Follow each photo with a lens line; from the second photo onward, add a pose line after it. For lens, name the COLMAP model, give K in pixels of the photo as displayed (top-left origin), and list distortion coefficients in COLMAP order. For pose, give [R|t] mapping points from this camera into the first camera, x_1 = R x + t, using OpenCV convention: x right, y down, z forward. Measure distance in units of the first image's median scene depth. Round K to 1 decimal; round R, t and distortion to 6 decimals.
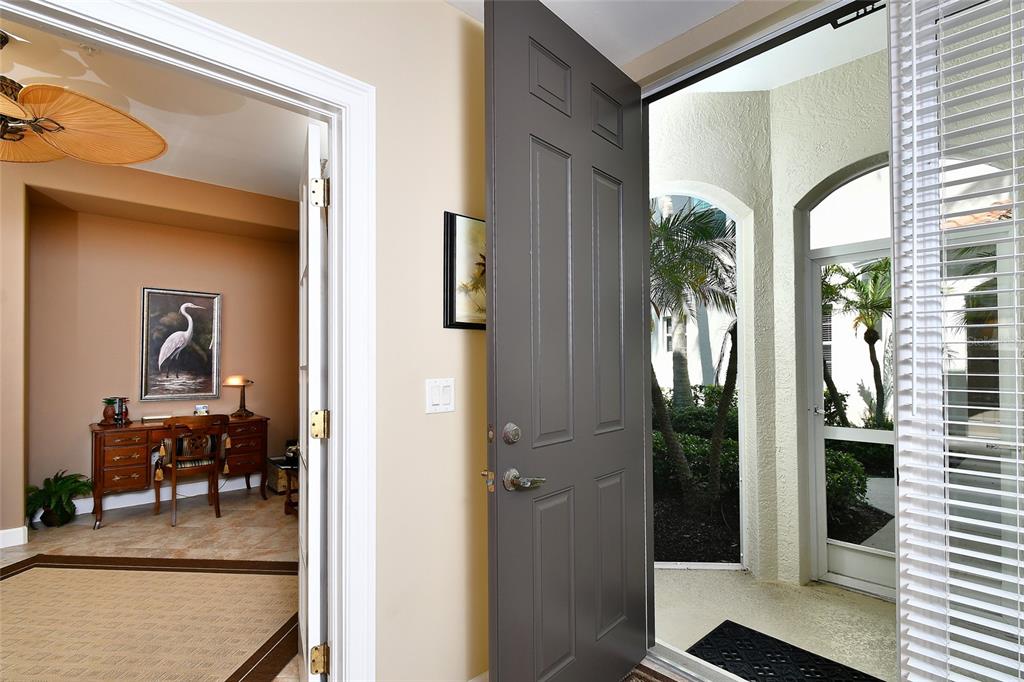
lens RADIAL K [[474.9, 0, 500.9], [0, 474.9, 345.5], [0, 0, 1]] dist [-0.002527, -0.001151]
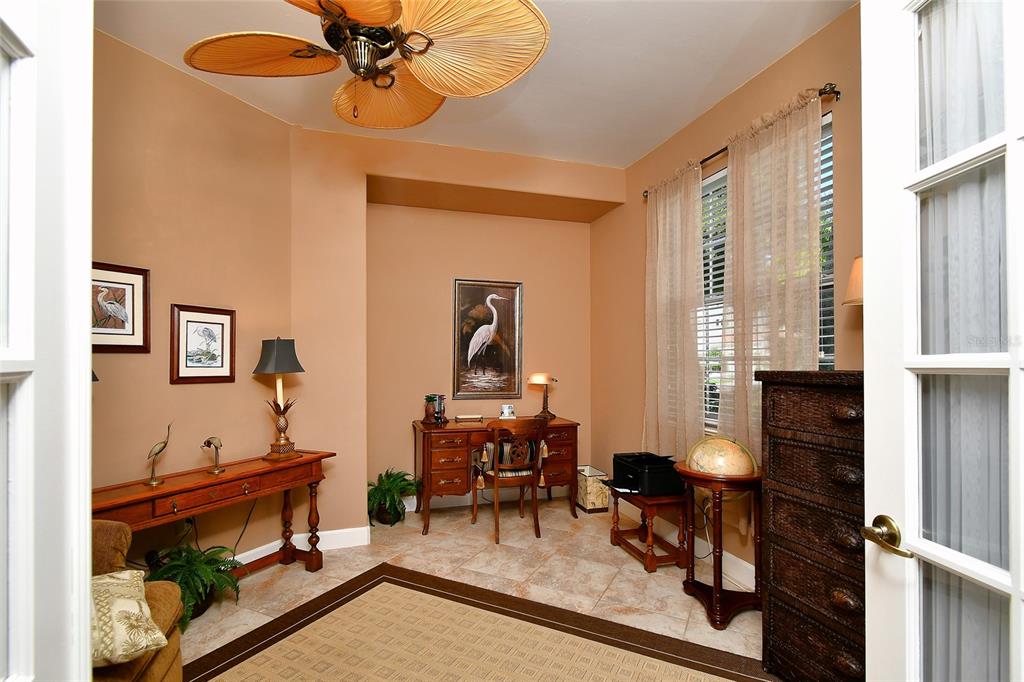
lens RADIAL K [[474.9, 0, 521.7], [0, 474.9, 349.0], [0, 0, 1]] dist [-0.002527, -0.001151]
pose [[0.913075, -0.010197, -0.407663, -0.257345], [0.012377, 0.999920, 0.002710, 0.017157], [0.407603, -0.007520, 0.913128, 0.195382]]
